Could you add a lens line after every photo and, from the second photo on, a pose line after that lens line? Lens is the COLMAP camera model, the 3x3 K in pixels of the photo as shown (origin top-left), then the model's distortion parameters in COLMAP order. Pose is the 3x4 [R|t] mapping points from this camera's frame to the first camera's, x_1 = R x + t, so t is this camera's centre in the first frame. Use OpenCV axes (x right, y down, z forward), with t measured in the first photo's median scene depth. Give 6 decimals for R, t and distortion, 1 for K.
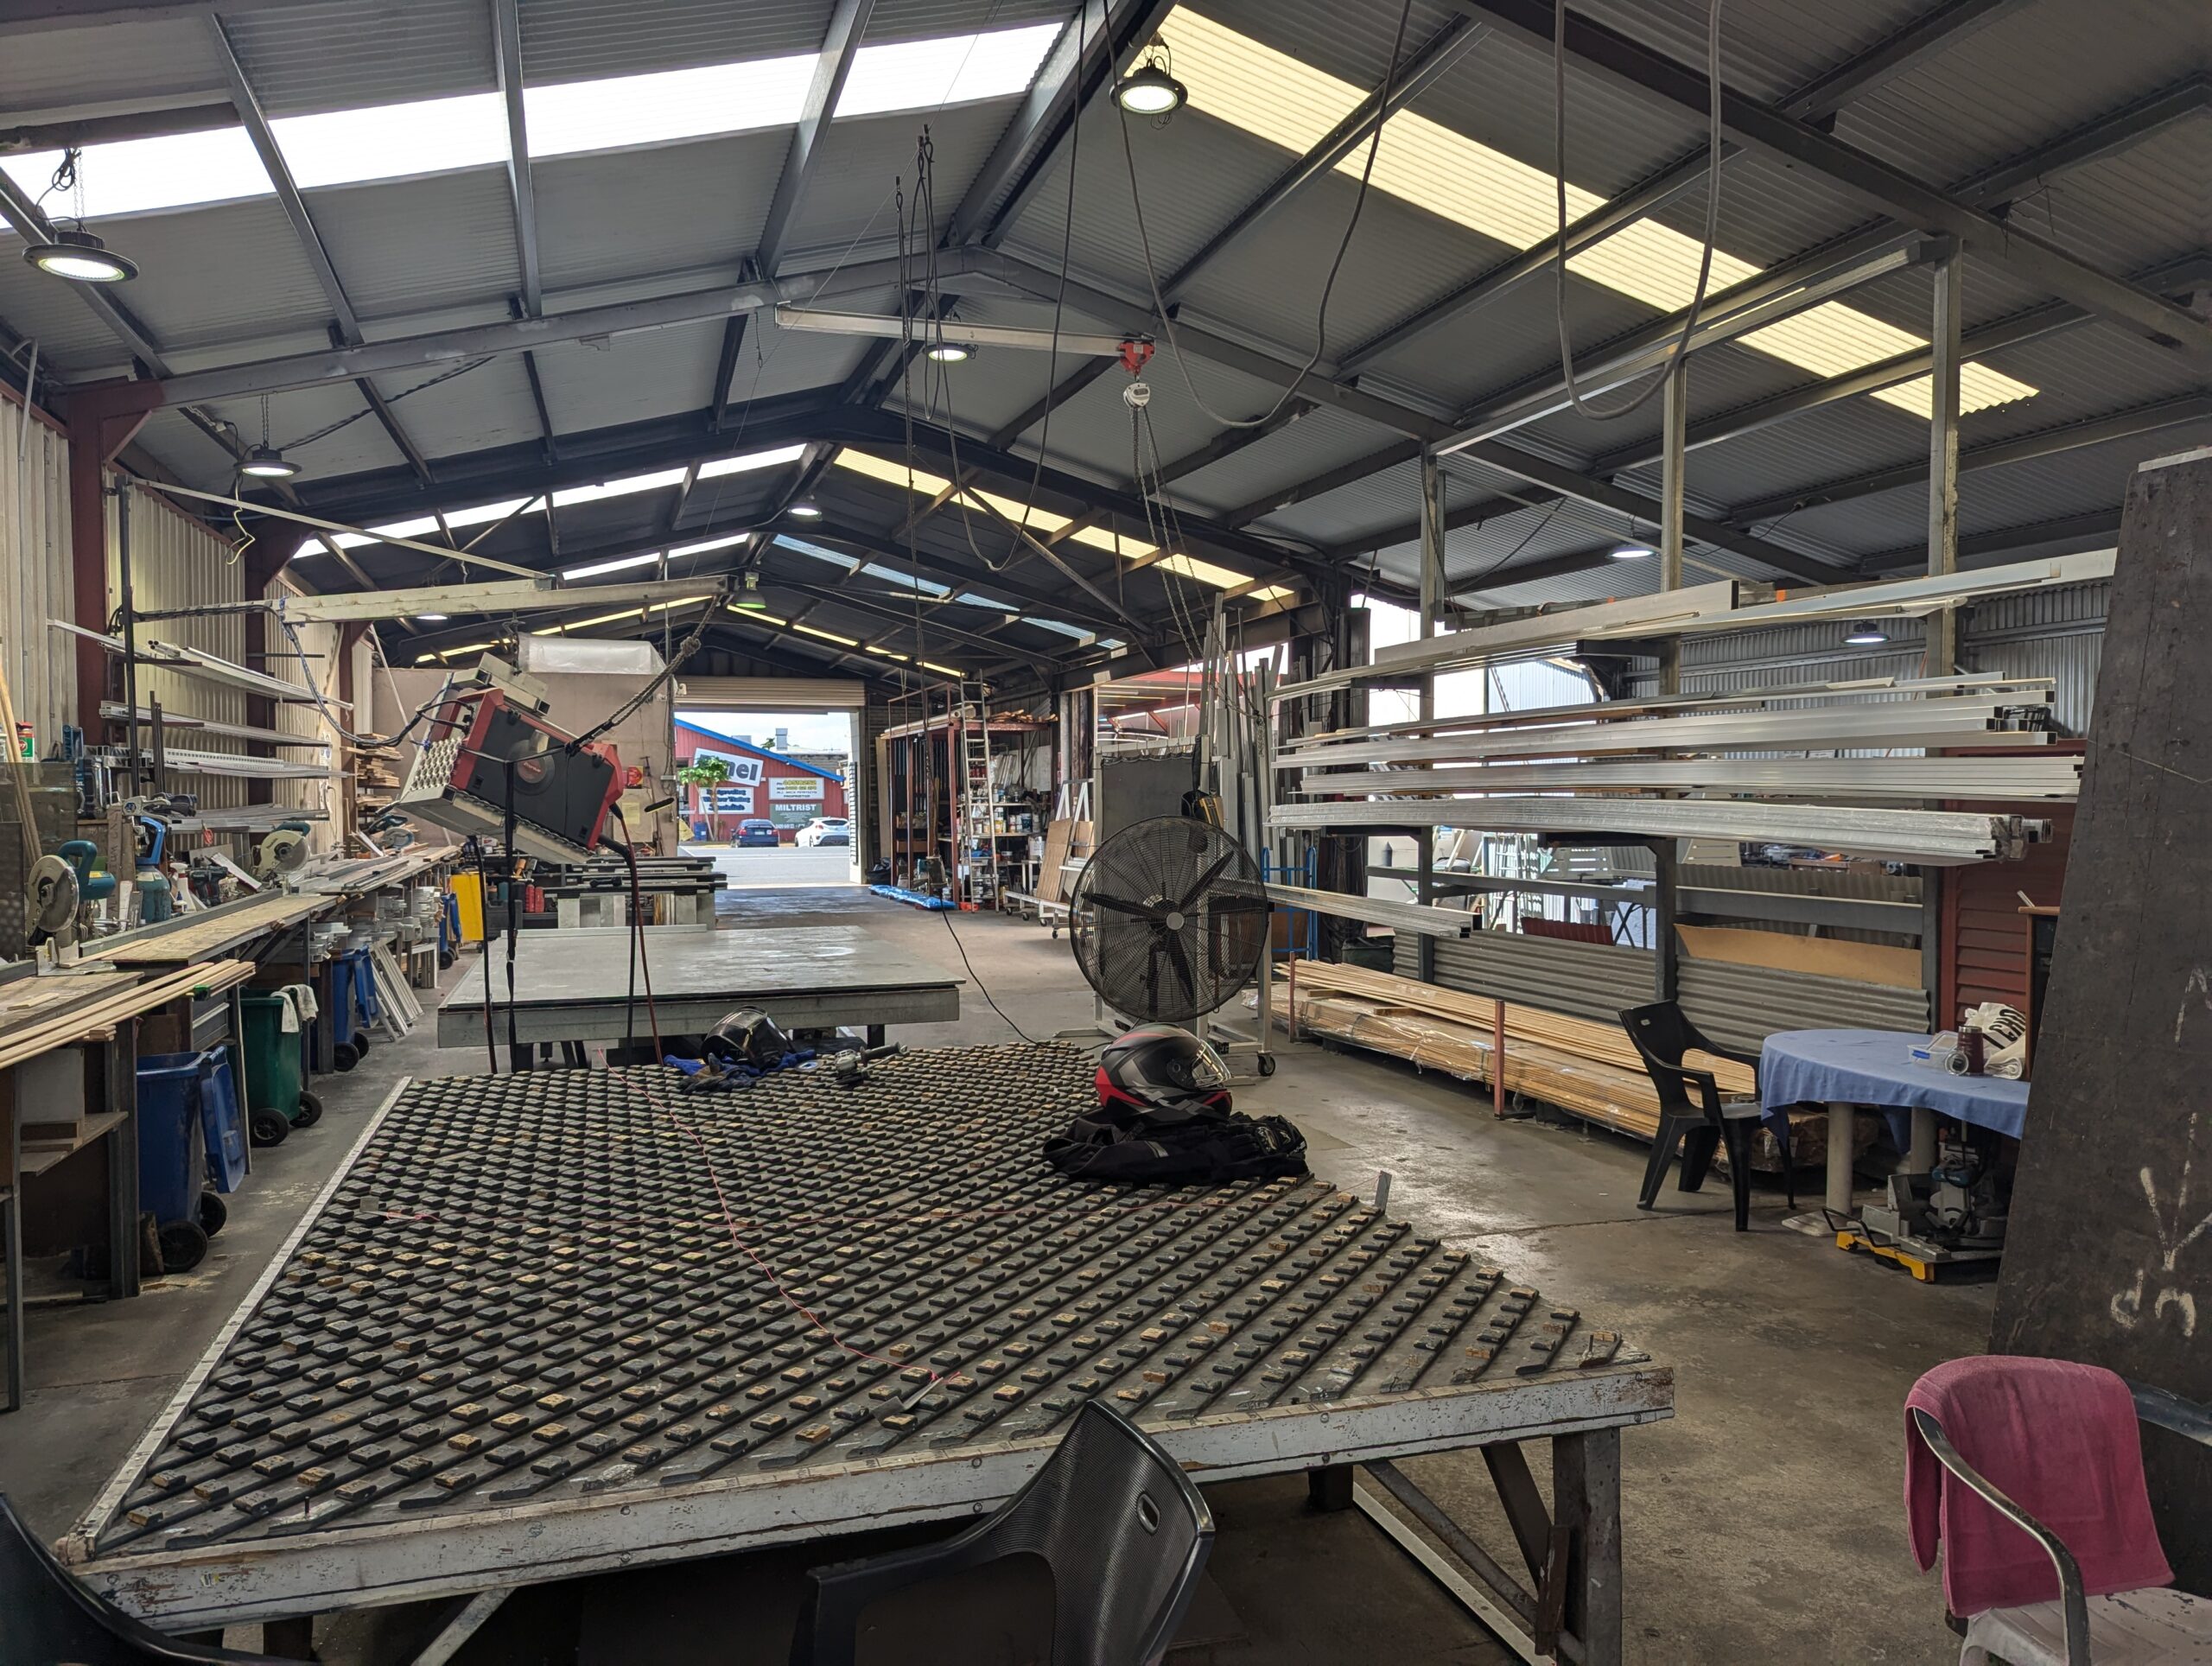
lens RADIAL K [[1564.5, 0, 1109.2], [0, 1564.5, 853.7], [0, 0, 1]] dist [0.050155, -0.000302]
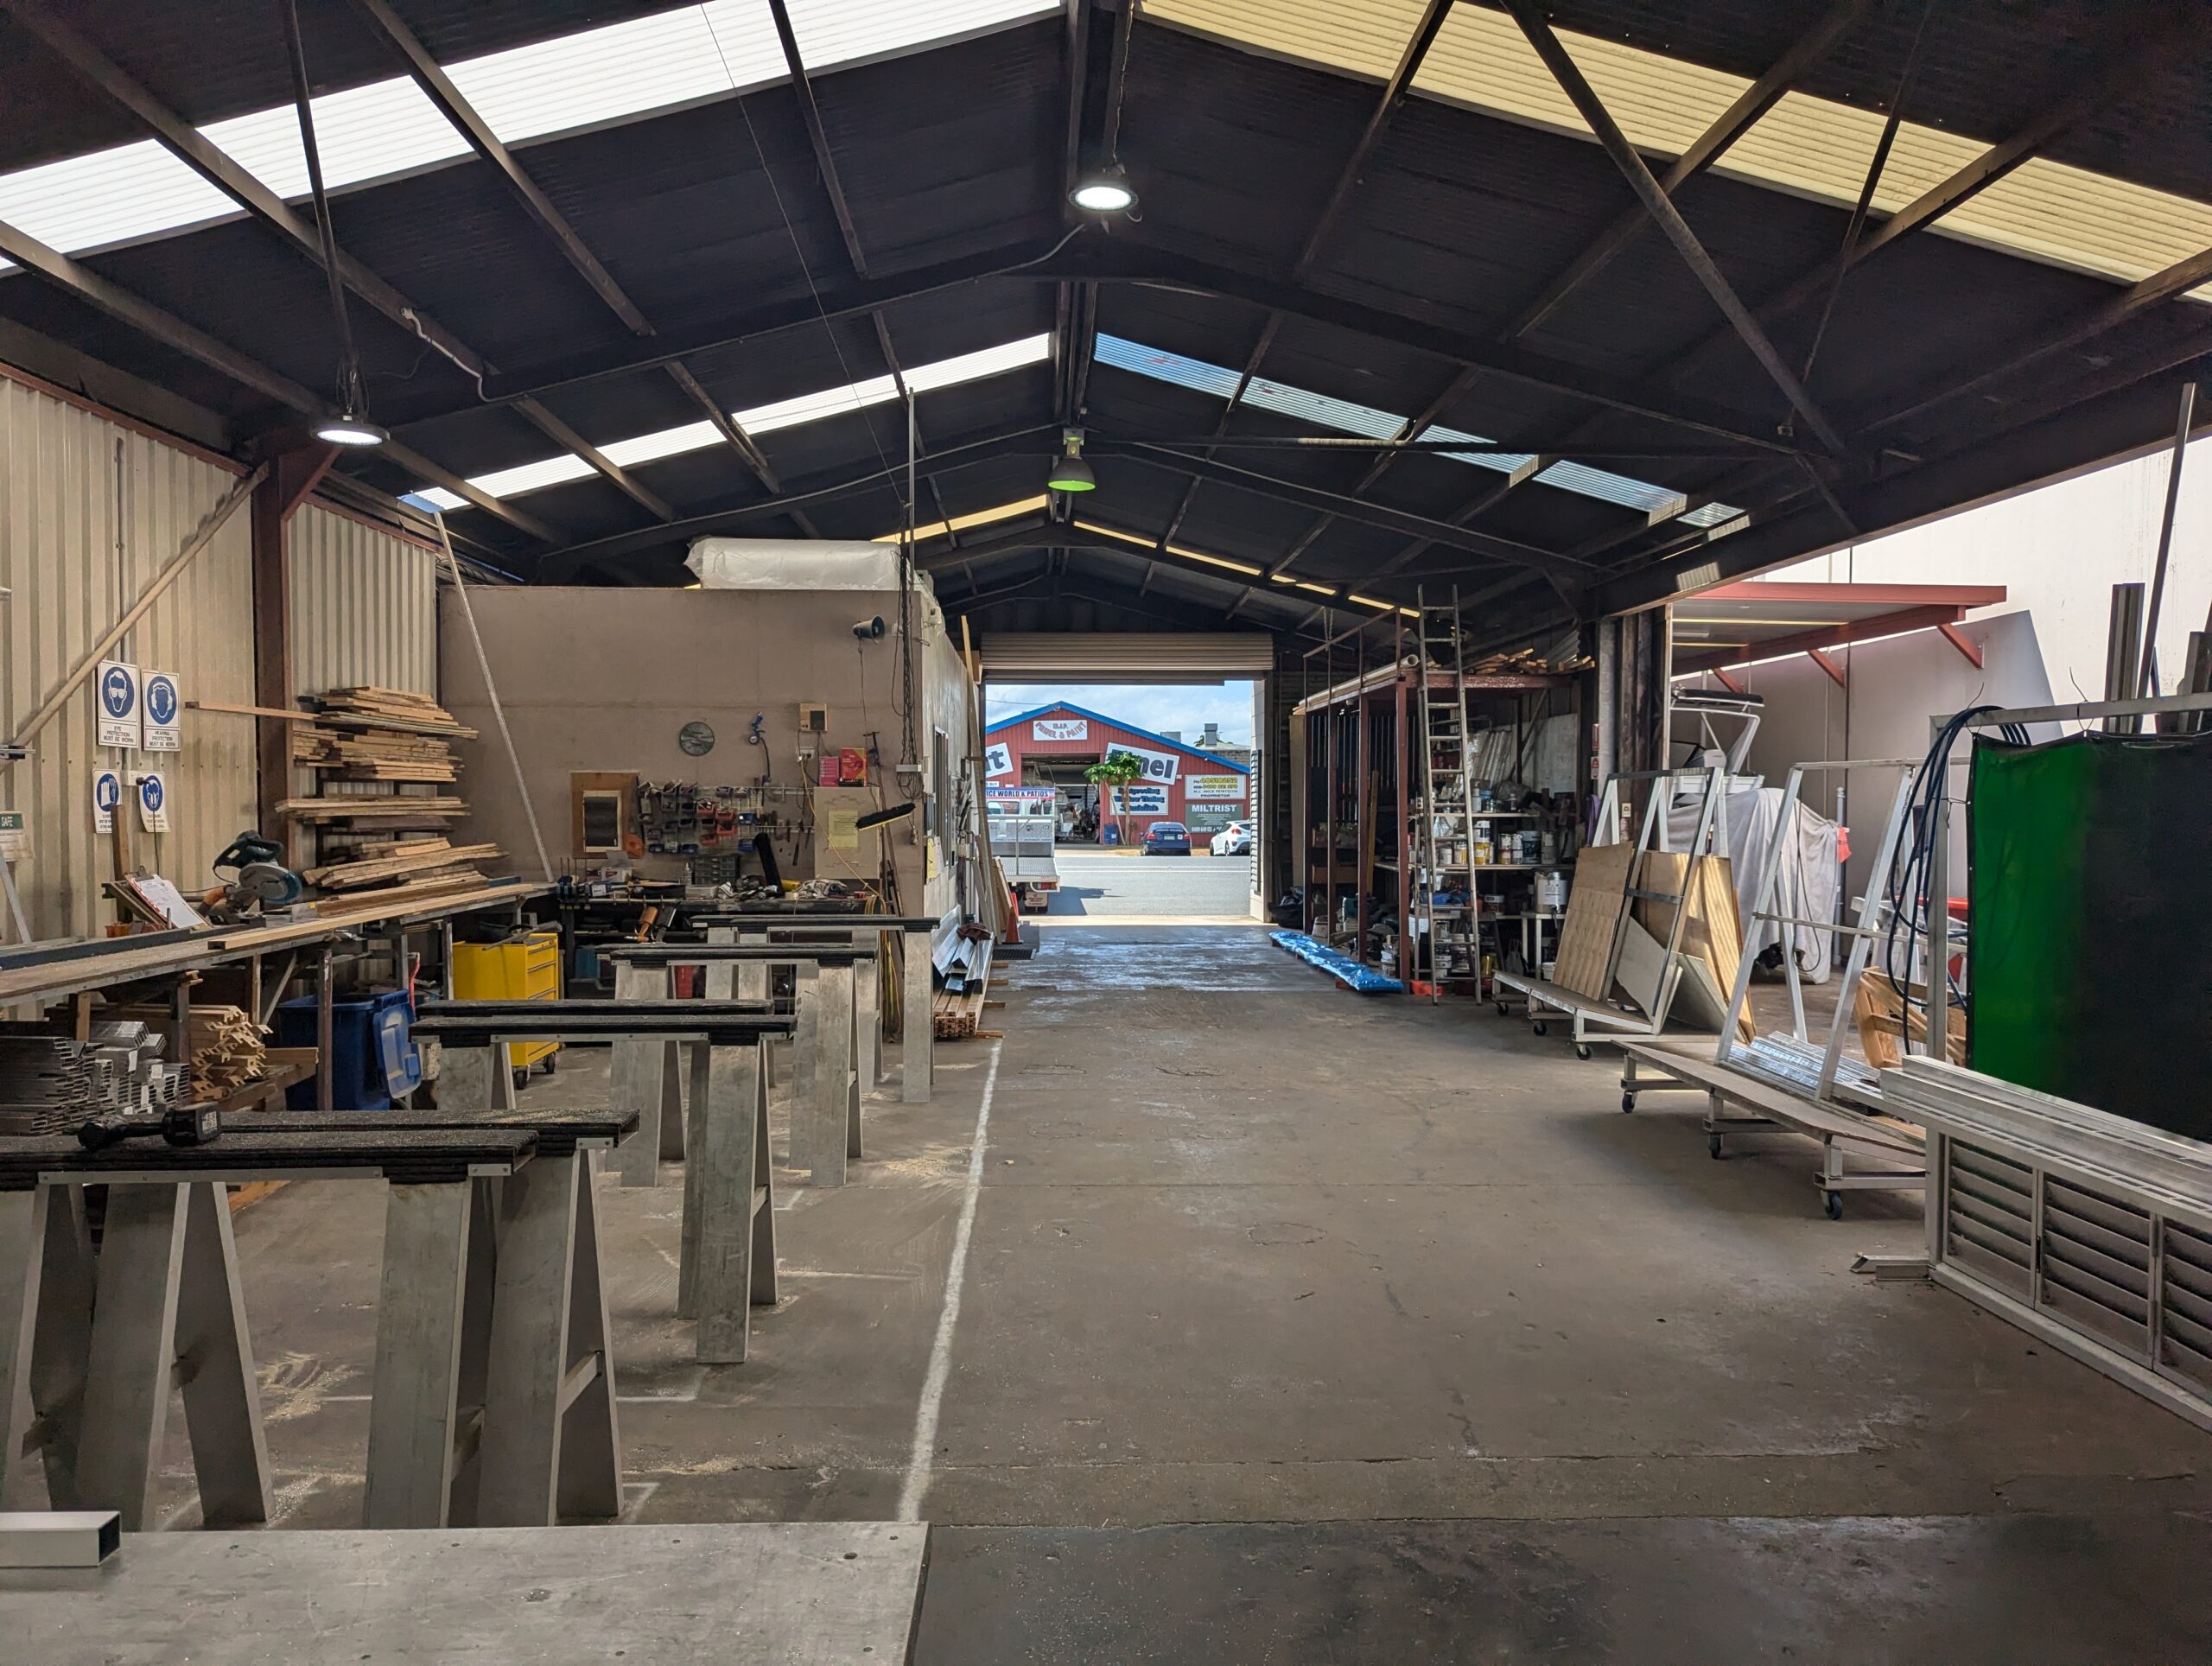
lens RADIAL K [[1564.5, 0, 1096.5], [0, 1564.5, 853.9], [0, 0, 1]] dist [0.050155, -0.000302]
pose [[0.959833, 0.016237, -0.280102, -0.041813], [-0.016045, 0.999867, 0.002978, -0.015441], [0.280113, 0.001636, 0.959966, 0.375218]]
